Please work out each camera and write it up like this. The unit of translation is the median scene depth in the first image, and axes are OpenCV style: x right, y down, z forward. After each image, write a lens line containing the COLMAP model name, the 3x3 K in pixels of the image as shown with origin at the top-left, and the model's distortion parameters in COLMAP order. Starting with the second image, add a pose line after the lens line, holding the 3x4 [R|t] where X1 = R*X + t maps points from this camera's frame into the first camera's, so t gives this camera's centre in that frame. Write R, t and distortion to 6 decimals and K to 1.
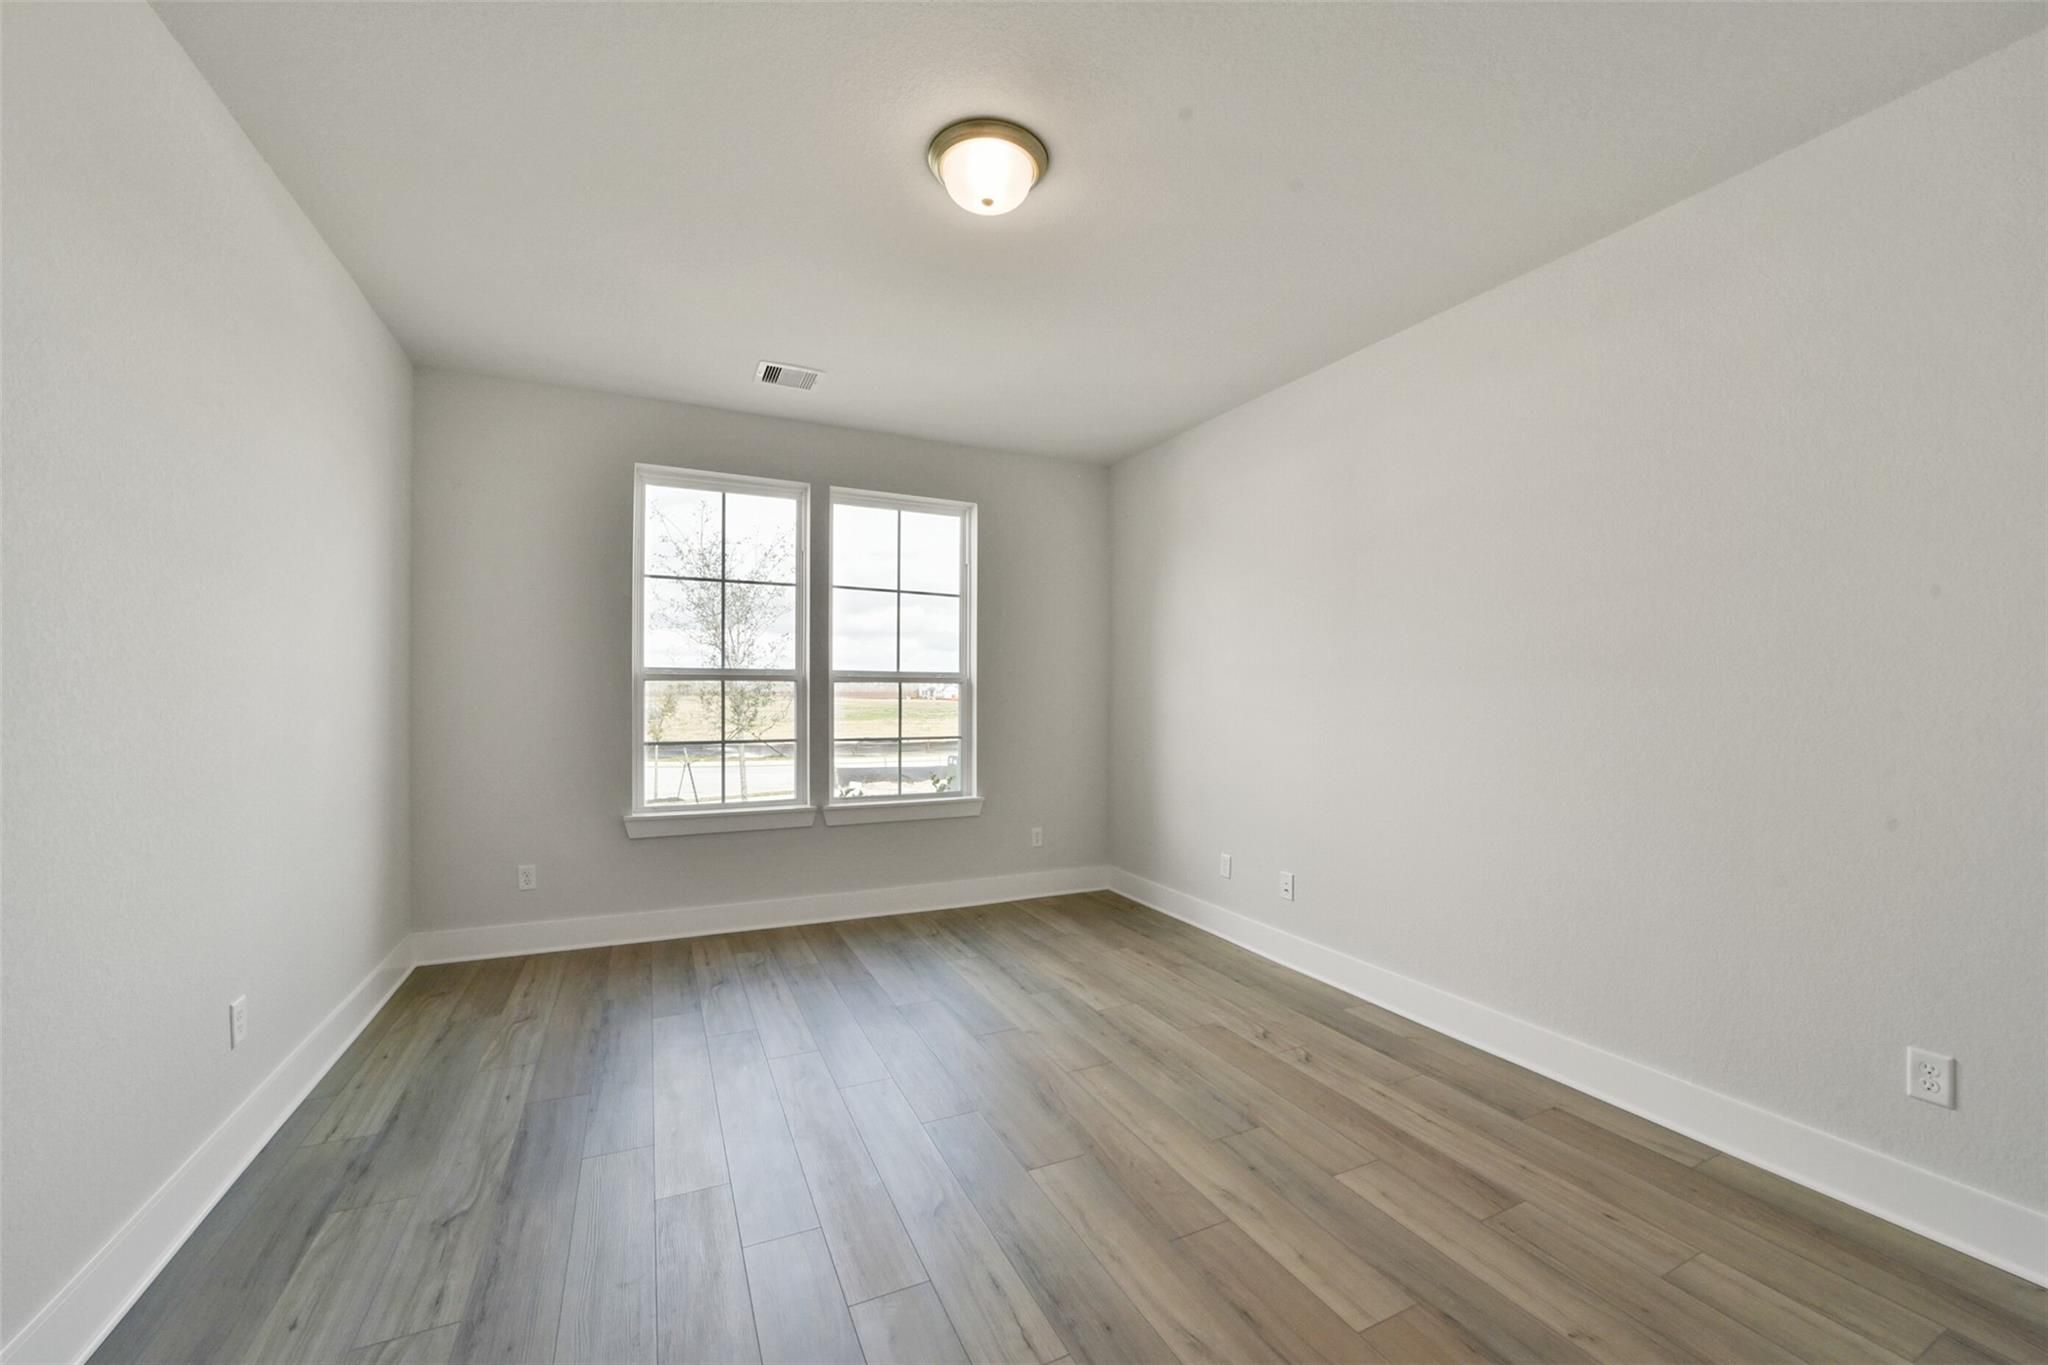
lens RADIAL K [[805.7, 0, 1031.0], [0, 805.7, 690.1], [0, 0, 1]] dist [-0.035339, 0.008614]
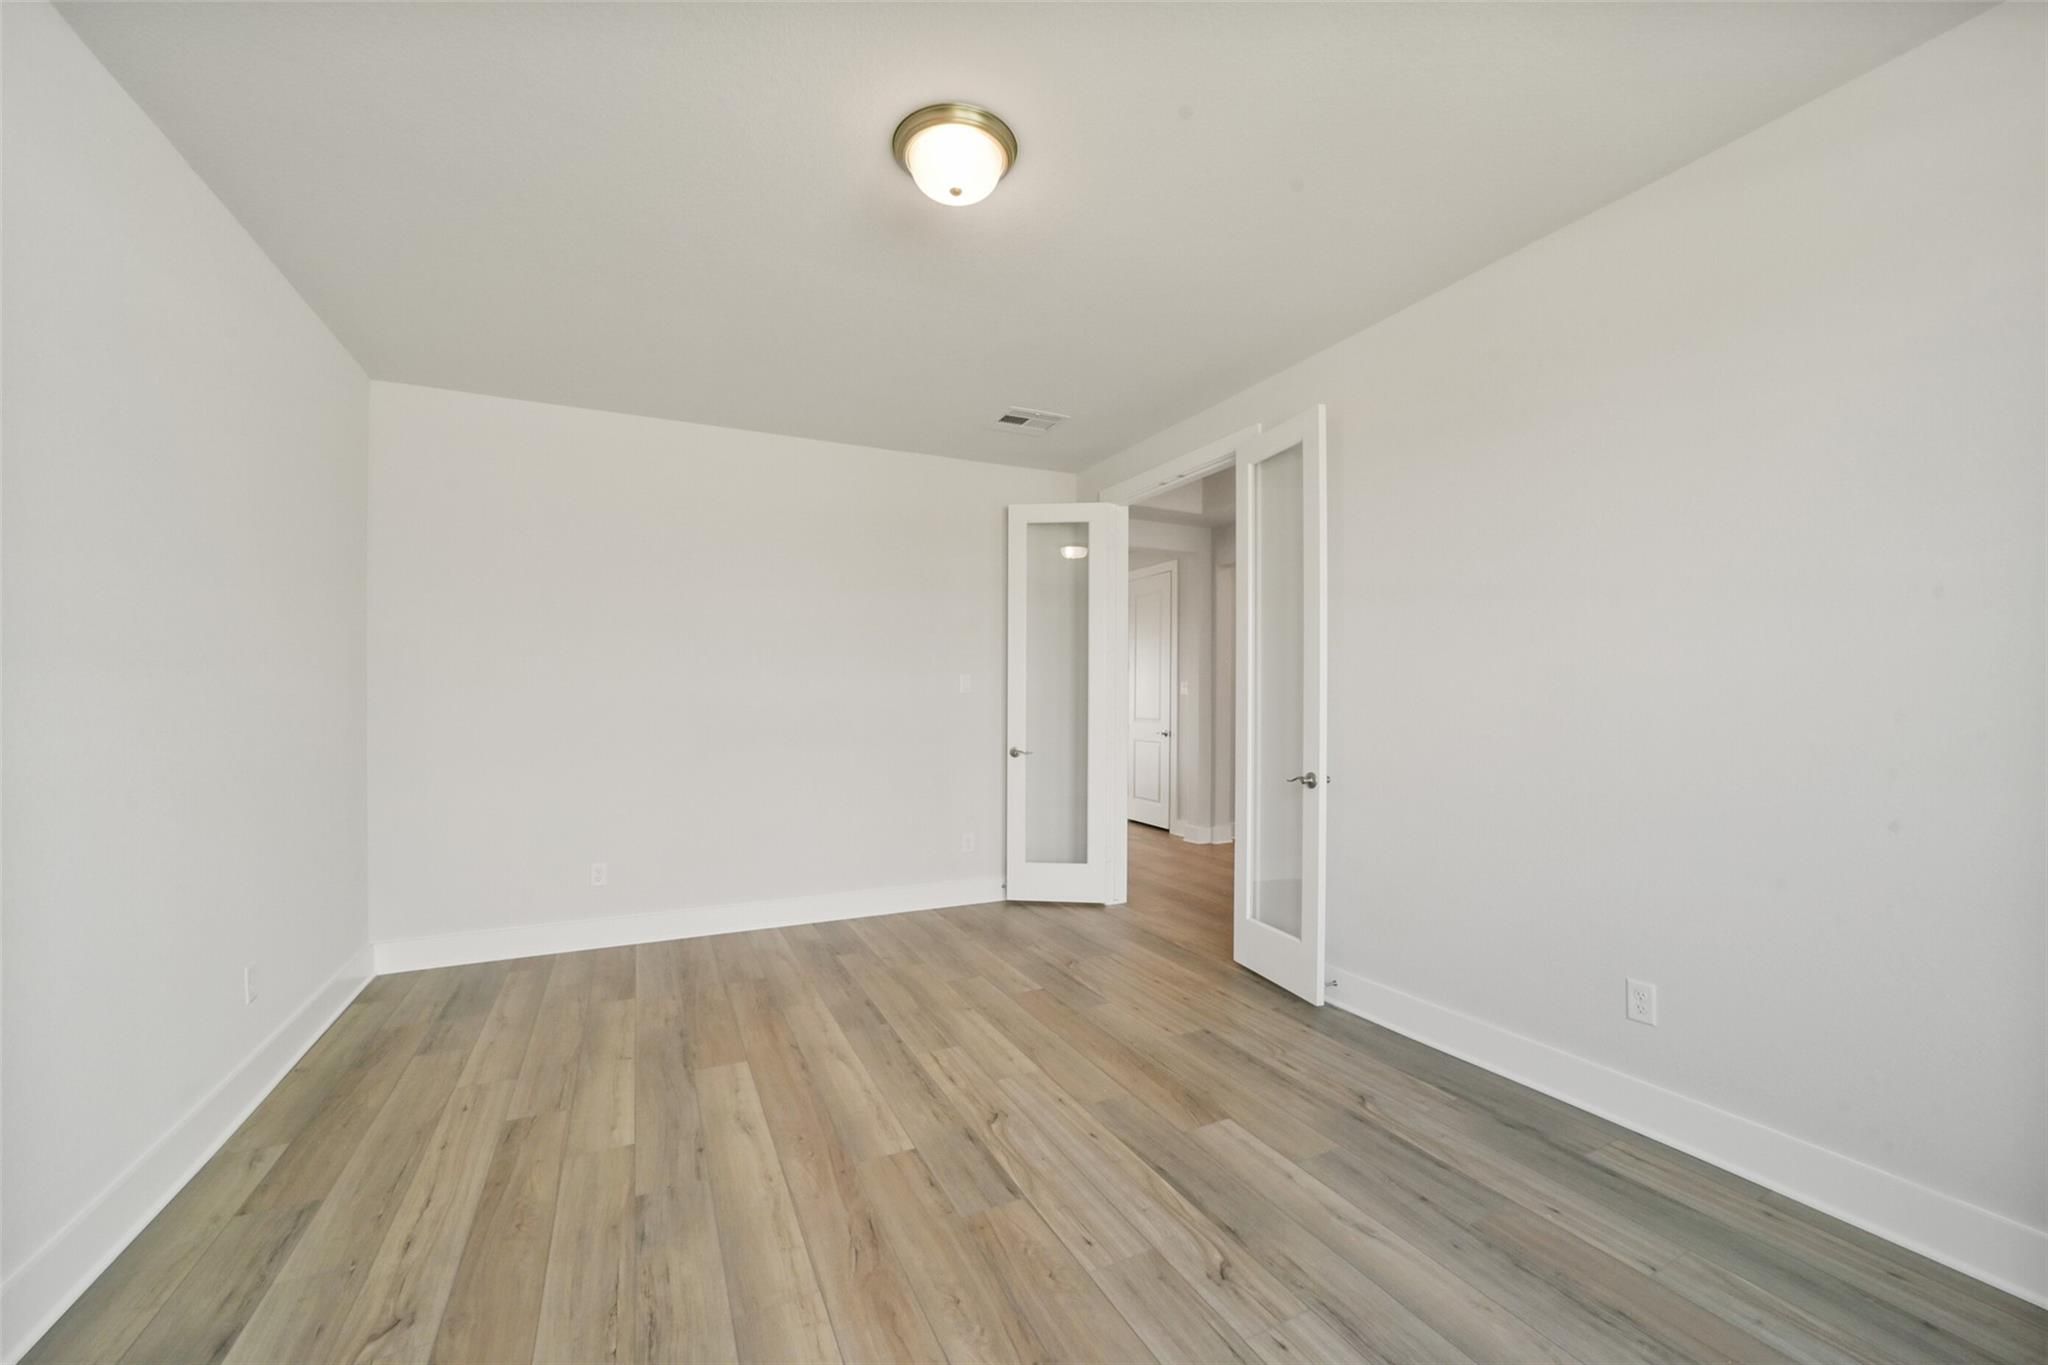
lens RADIAL K [[805.7, 0, 1031.0], [0, 805.7, 690.1], [0, 0, 1]] dist [-0.035339, 0.008614]
pose [[-0.999940, -0.004423, -0.009977, -0.137983], [-0.004274, 0.999881, -0.014834, 0.007329], [0.010042, -0.014791, -0.999840, 1.959236]]
